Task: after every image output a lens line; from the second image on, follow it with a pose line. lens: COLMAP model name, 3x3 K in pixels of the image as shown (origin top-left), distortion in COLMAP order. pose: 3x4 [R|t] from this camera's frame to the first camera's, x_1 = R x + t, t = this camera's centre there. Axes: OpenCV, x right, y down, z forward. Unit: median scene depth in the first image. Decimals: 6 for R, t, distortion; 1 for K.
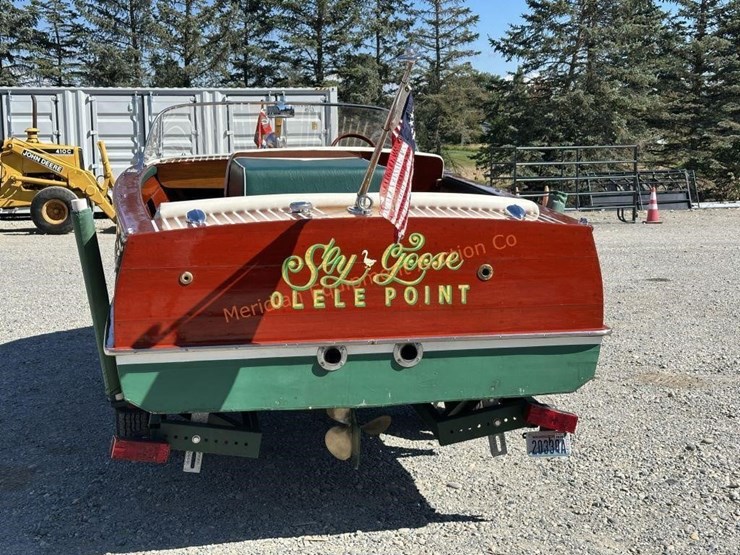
lens RADIAL K [[1036.0, 0, 370.0], [0, 1036.0, 277.5], [0, 0, 1]] dist [0.122399, 0.001683]
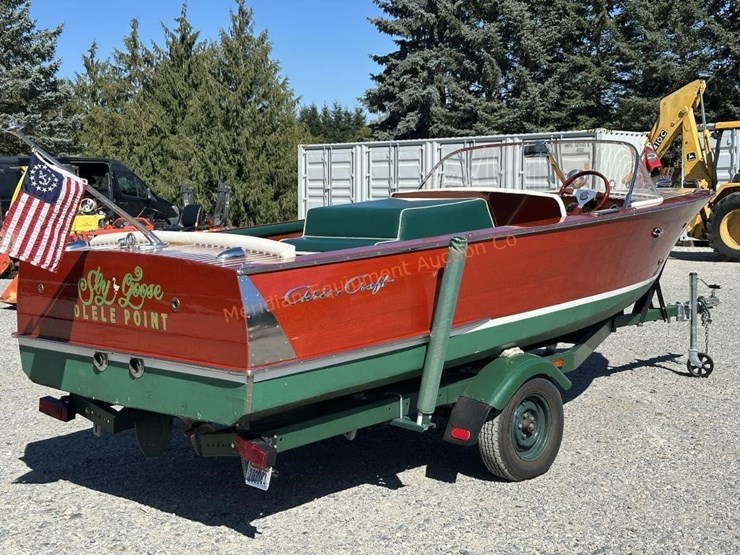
lens RADIAL K [[1036.0, 0, 370.0], [0, 1036.0, 277.5], [0, 0, 1]] dist [0.122399, 0.001683]
pose [[0.580811, 0.063755, -0.811538, 0.677116], [-0.086918, 0.996086, 0.016047, -0.041863], [0.809385, 0.061217, 0.584079, 0.296762]]
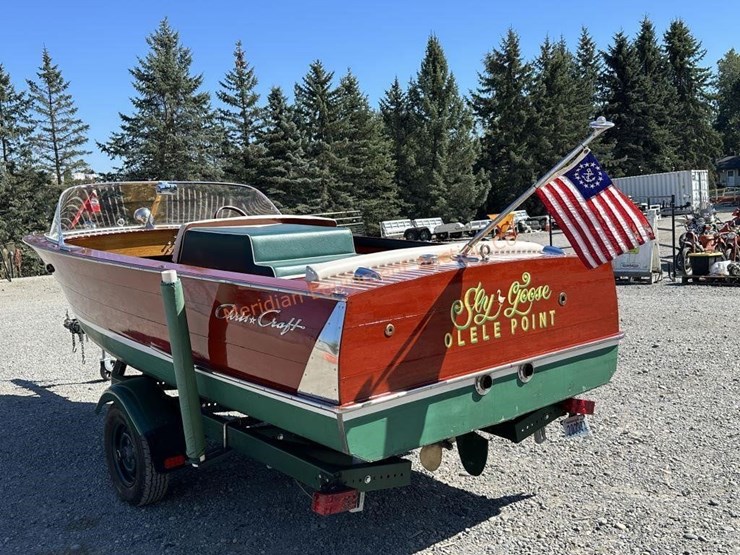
lens RADIAL K [[719.0, 0, 370.0], [0, 719.0, 277.5], [0, 0, 1]] dist [0.166017, -0.371212]
pose [[0.870962, -0.084256, 0.484072, -0.306542], [0.106468, 0.994144, -0.018525, -0.023316], [-0.479677, 0.067673, 0.874832, 0.195105]]
